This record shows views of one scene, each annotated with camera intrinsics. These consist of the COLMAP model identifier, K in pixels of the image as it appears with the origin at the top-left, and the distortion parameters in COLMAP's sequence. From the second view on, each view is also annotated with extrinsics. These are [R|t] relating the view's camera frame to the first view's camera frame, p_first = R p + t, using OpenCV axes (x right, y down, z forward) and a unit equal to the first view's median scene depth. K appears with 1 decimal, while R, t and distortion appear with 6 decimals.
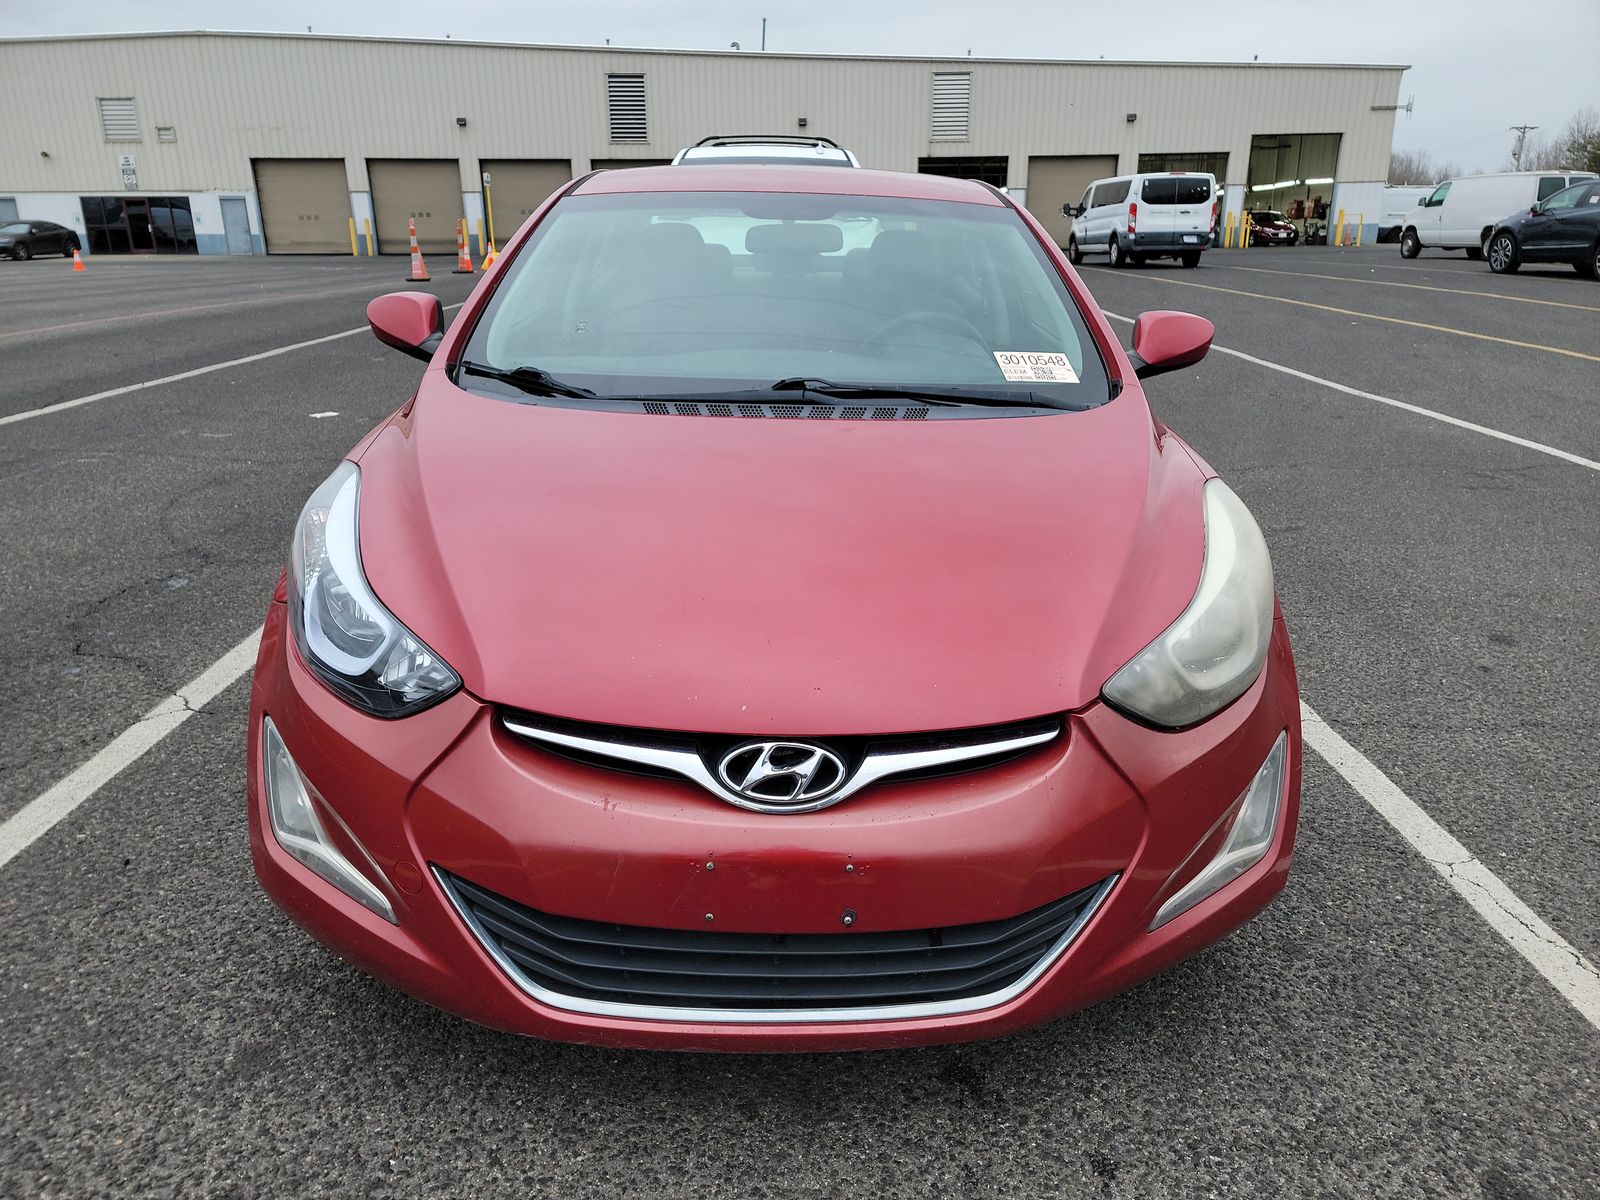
lens RADIAL K [[1111.0, 0, 800.0], [0, 1111.0, 600.0], [0, 0, 1]] dist [0.058894, -0.033730]
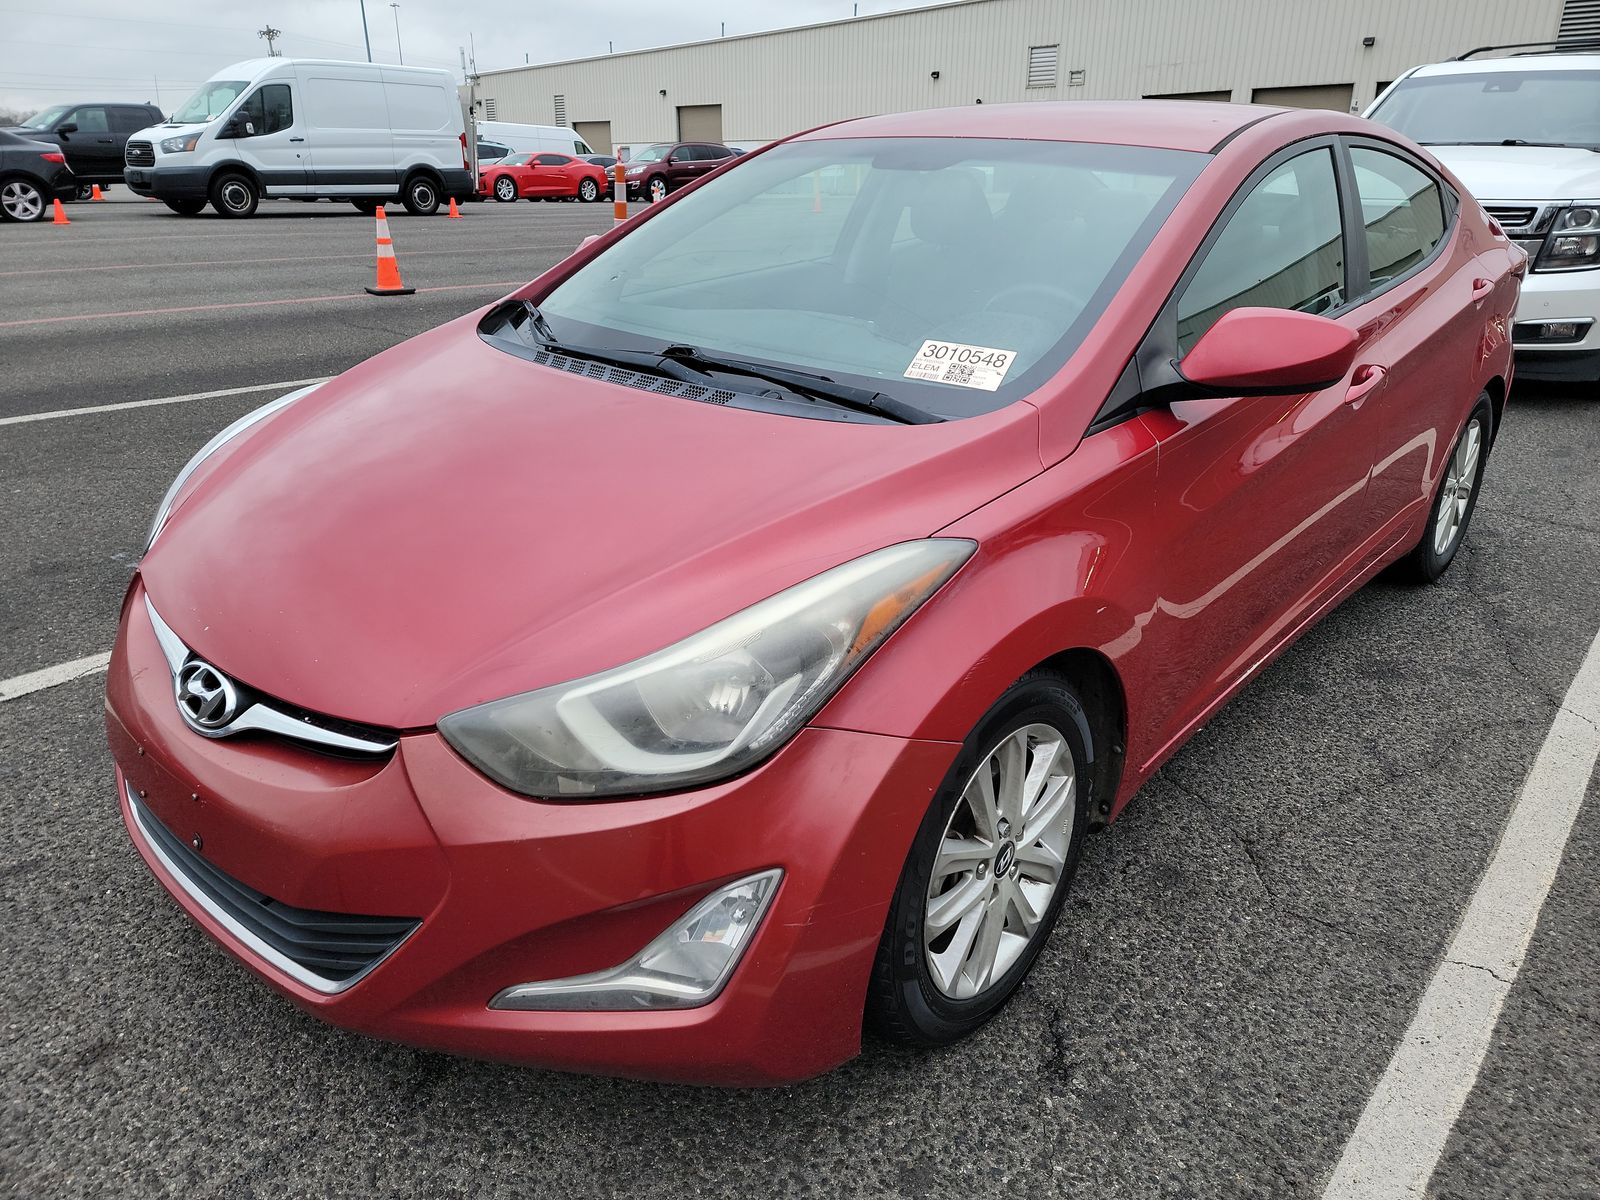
lens RADIAL K [[1121.9, 0, 800.0], [0, 1121.9, 600.0], [0, 0, 1]] dist [0.035592, -0.002332]
pose [[0.738907, 0.245972, -0.627307, 0.754225], [-0.214580, 0.968418, 0.126970, -0.138983], [0.638726, 0.040789, 0.768352, 0.358460]]
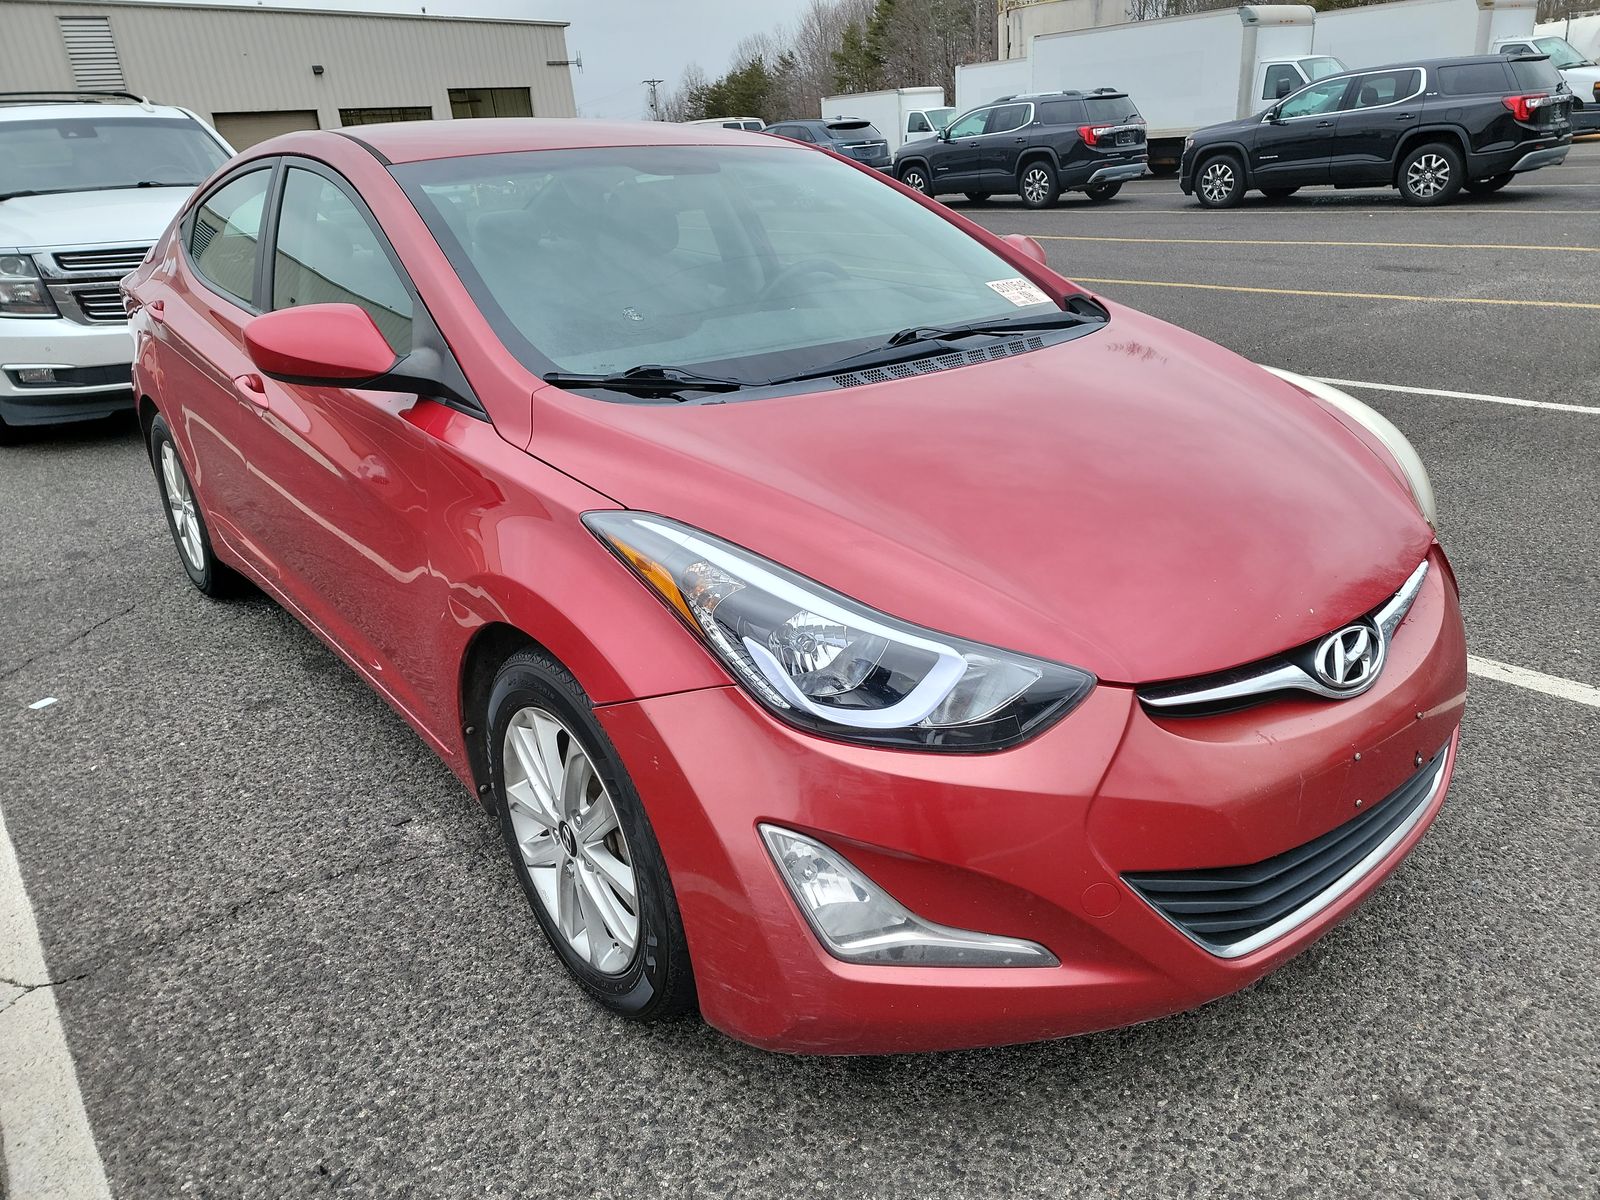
lens RADIAL K [[1111.0, 0, 800.0], [0, 1111.0, 600.0], [0, 0, 1]] dist [0.058894, -0.033730]
pose [[0.782657, -0.277652, 0.557098, -0.718667], [0.259099, 0.959099, 0.114003, -0.113385], [-0.565965, 0.055118, 0.822585, 0.277131]]
